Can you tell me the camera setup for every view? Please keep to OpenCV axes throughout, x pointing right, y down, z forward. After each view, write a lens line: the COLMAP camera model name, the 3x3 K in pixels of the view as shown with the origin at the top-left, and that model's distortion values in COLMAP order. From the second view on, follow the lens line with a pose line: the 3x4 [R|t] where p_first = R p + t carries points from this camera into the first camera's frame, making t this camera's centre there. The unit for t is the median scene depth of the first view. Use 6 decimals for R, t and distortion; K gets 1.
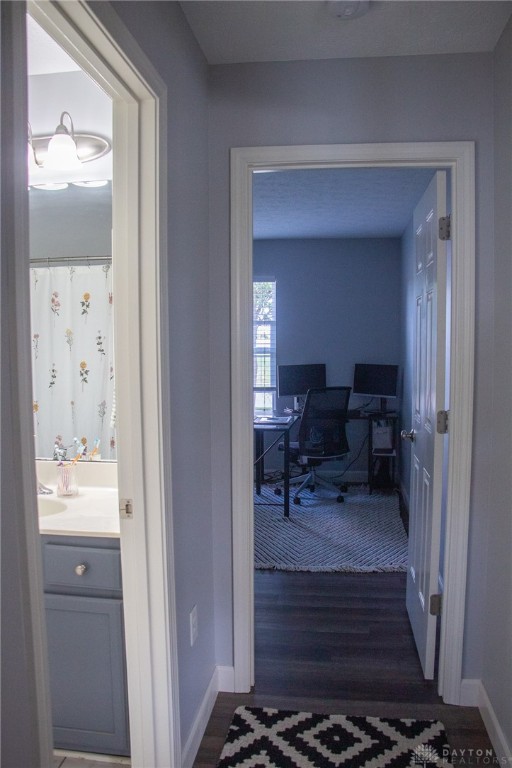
lens RADIAL K [[633.8, 0, 256.0], [0, 633.8, 400.2], [0, 0, 1]] dist [-0.122793, 0.000397]
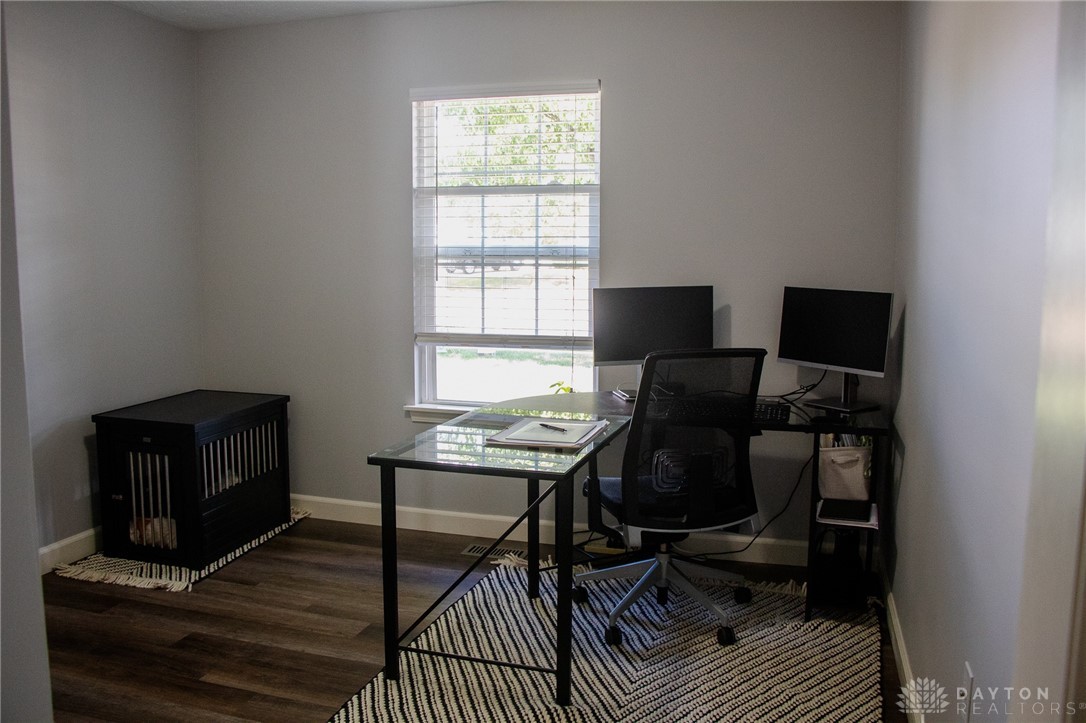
lens RADIAL K [[896.2, 0, 543.0], [0, 896.2, 361.5], [0, 0, 1]] dist [-0.122793, 0.000397]
pose [[0.988886, 0.025810, -0.146421, 0.090178], [-0.020710, 0.999128, 0.036252, -0.027944], [0.147229, -0.032817, 0.988558, 0.417721]]
